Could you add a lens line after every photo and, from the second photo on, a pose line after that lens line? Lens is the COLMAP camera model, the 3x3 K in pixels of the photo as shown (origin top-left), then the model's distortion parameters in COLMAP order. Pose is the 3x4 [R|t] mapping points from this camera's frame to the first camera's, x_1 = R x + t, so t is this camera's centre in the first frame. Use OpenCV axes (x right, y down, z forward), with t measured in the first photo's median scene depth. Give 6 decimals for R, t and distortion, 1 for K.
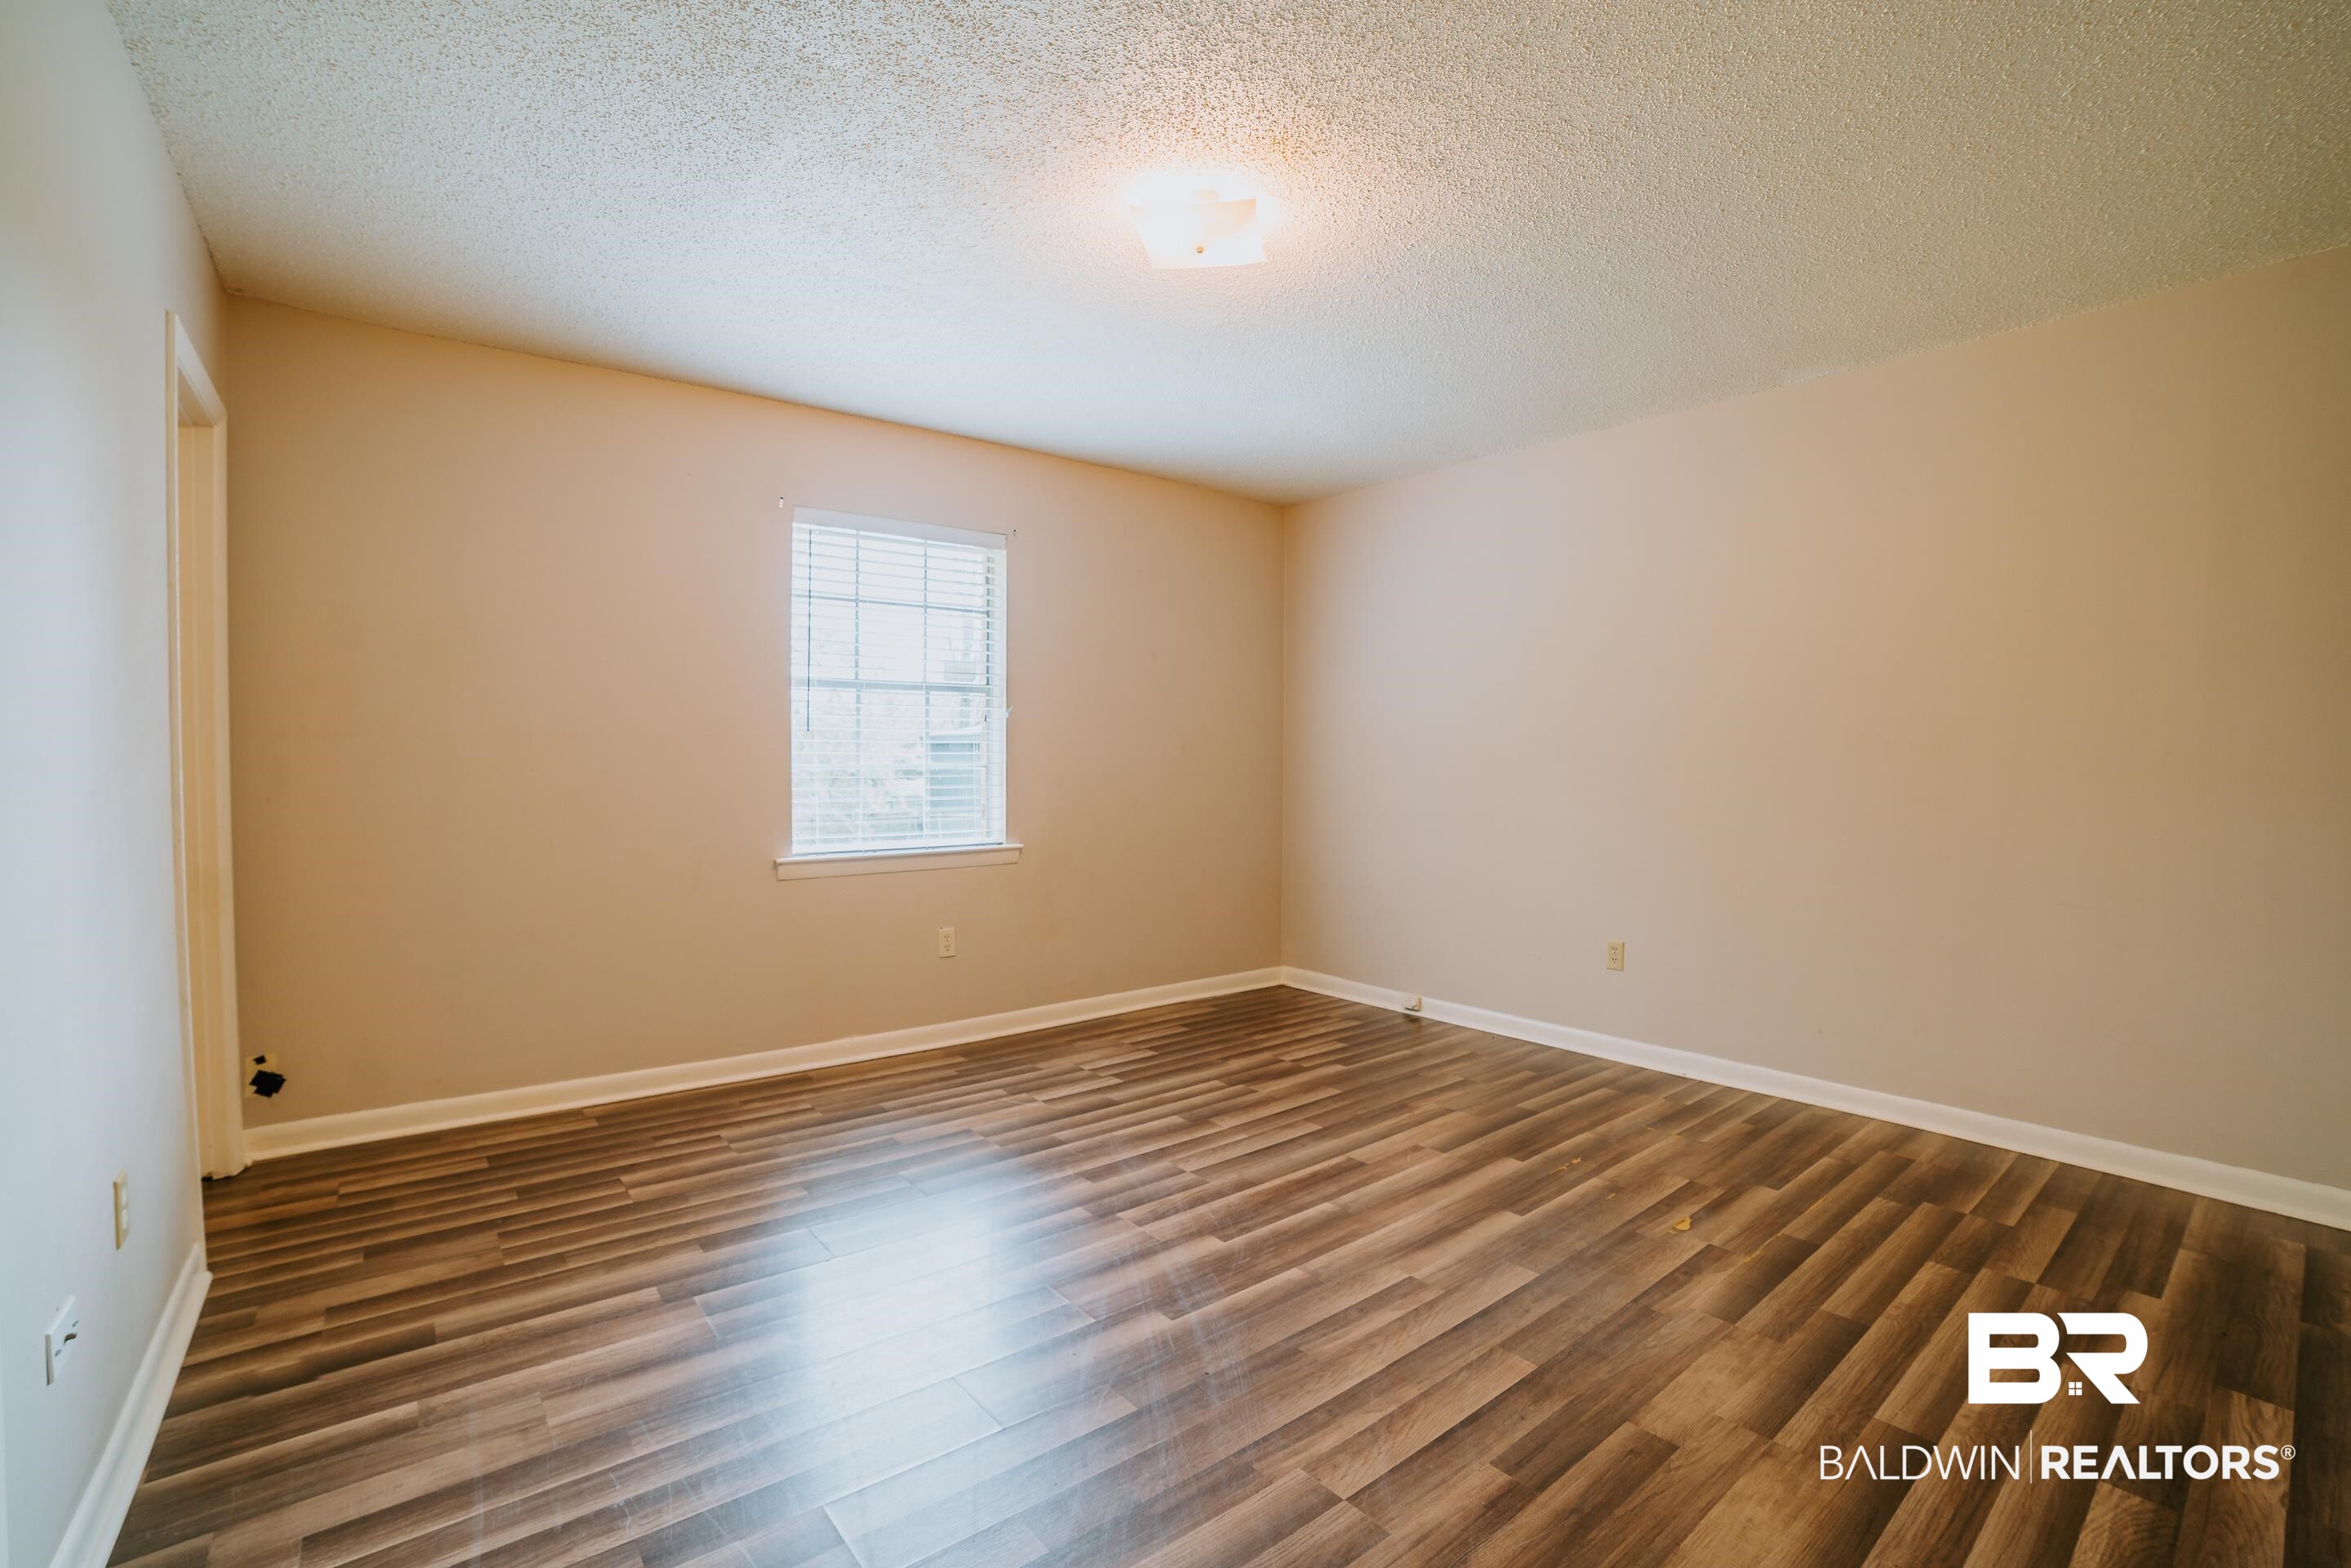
lens RADIAL K [[979.4, 0, 1170.5], [0, 979.4, 791.6], [0, 0, 1]] dist [-0.105420, 0.031359]
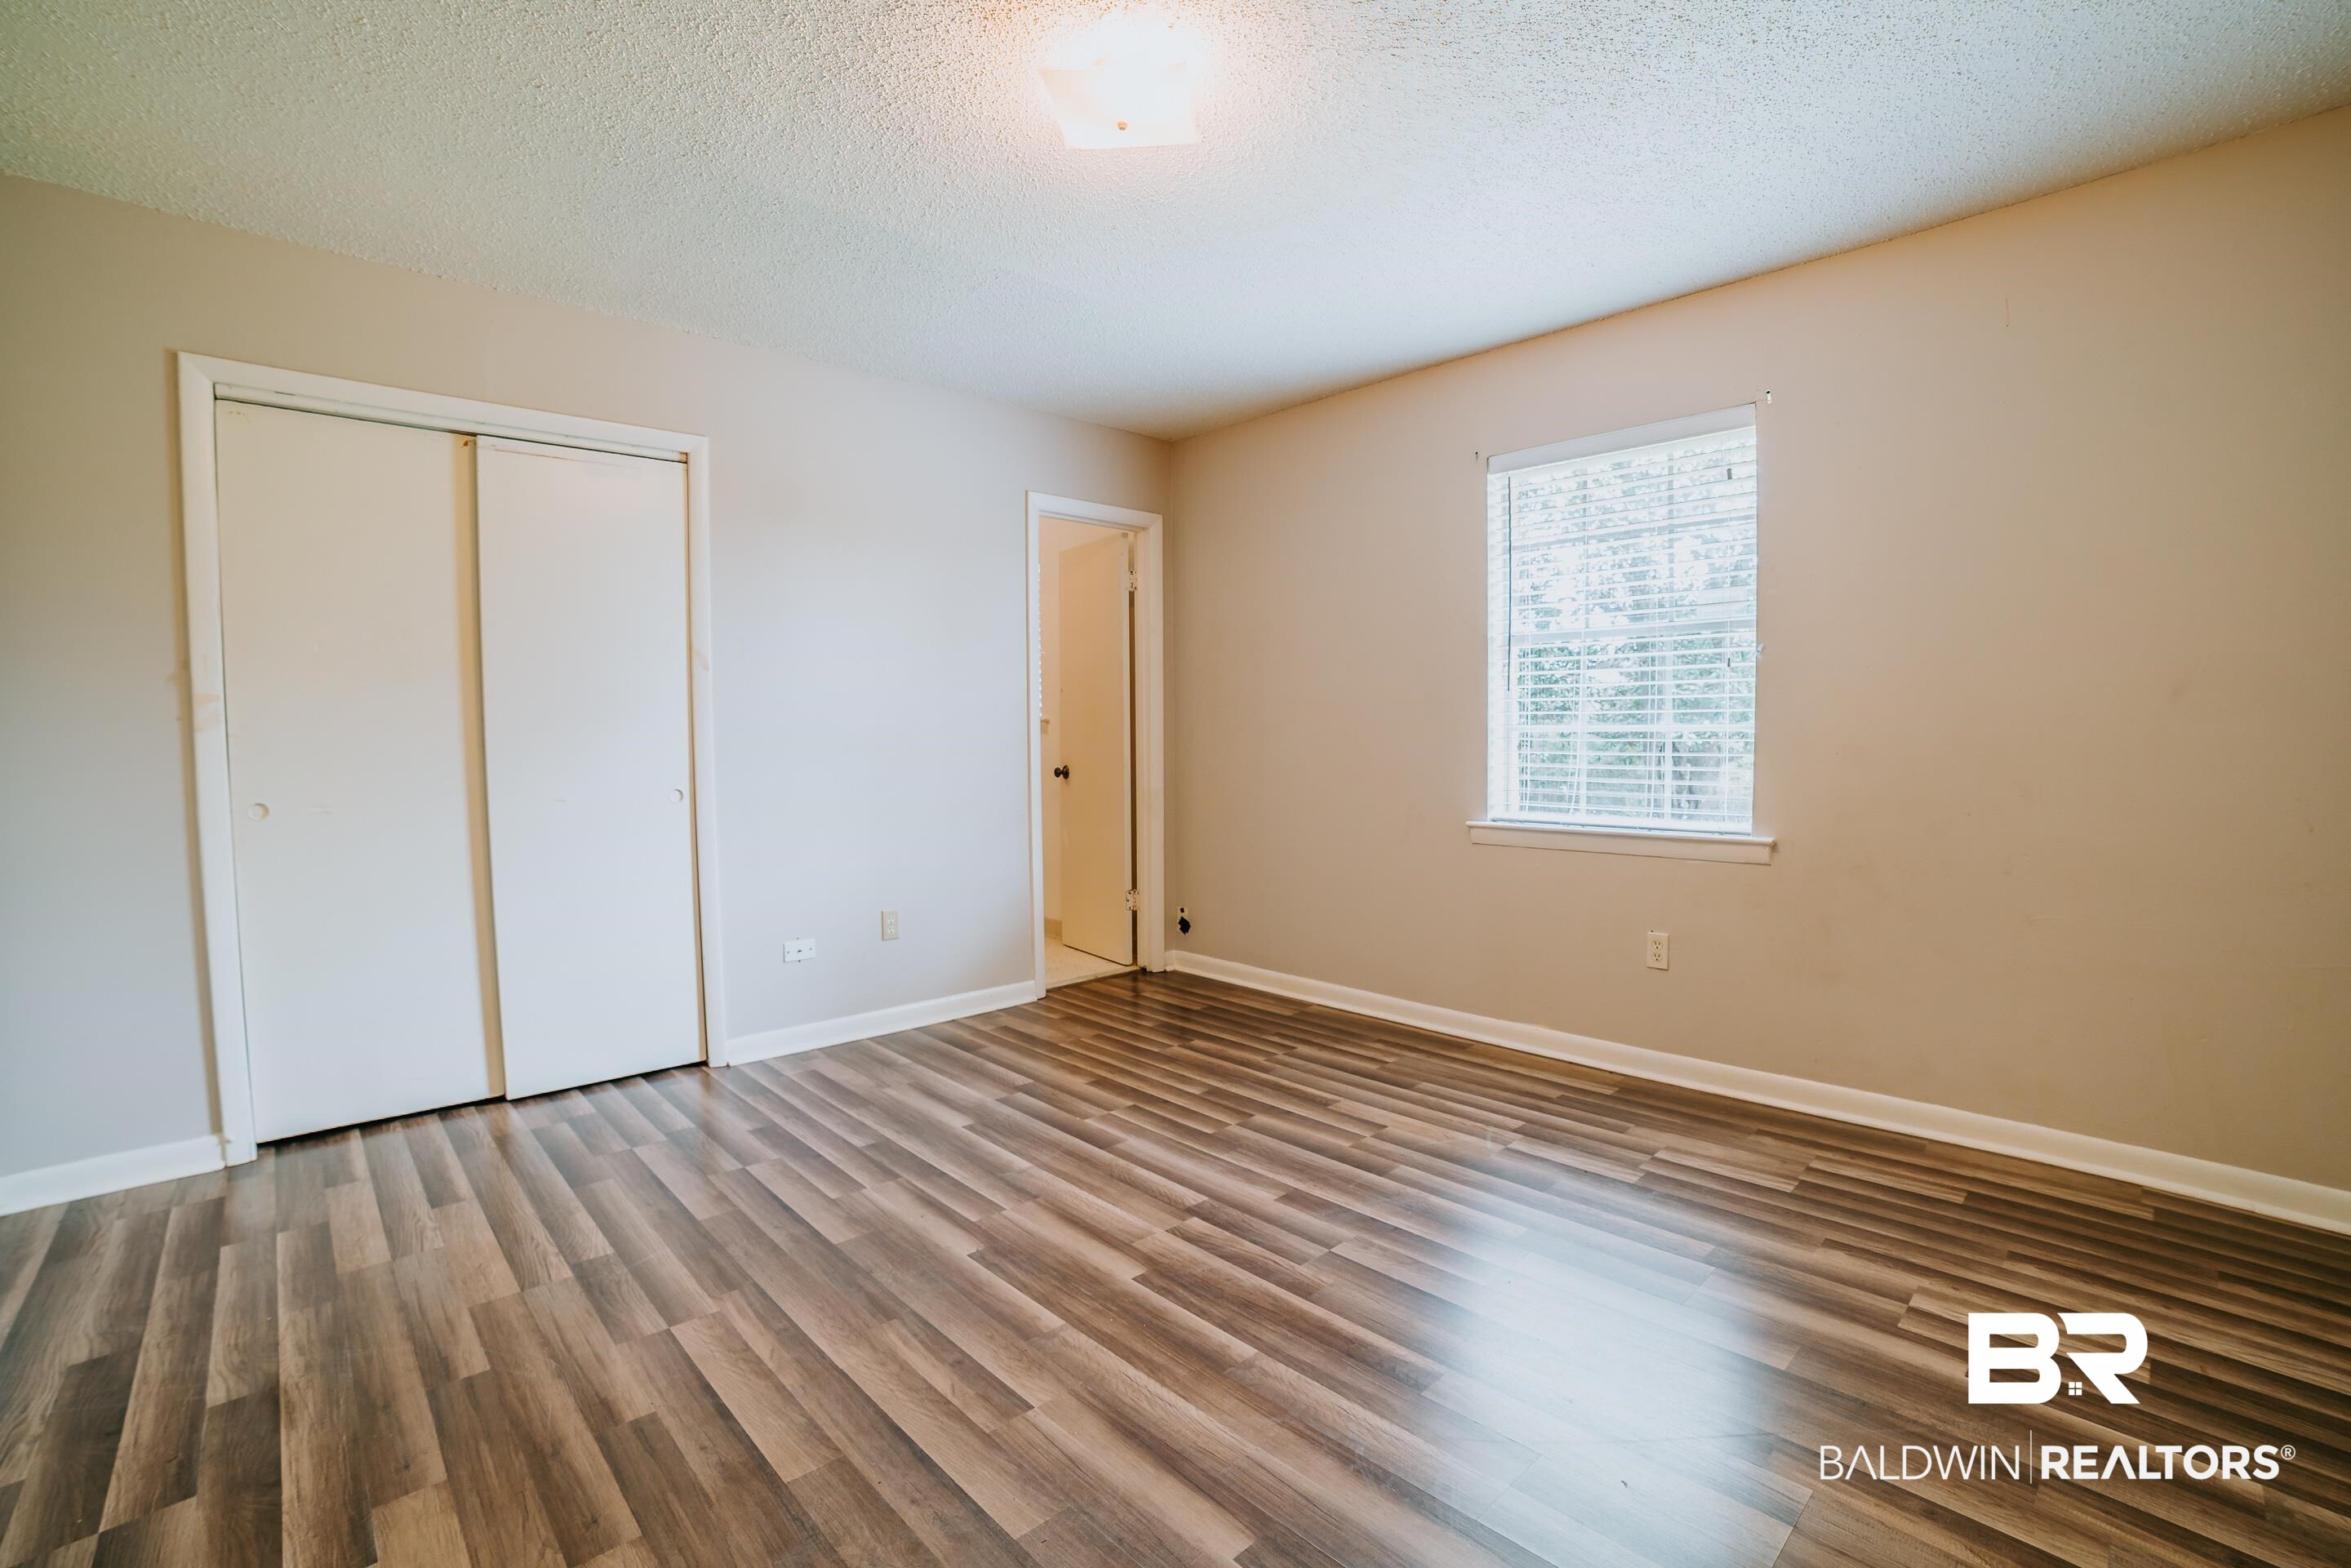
lens RADIAL K [[994.1, 0, 1172.1], [0, 994.1, 781.5], [0, 0, 1]] dist [-0.104883, 0.029281]
pose [[0.117638, 0.045828, -0.991999, 0.664353], [-0.023448, 0.998784, 0.043361, -0.009132], [0.992780, 0.018159, 0.118570, 0.683258]]
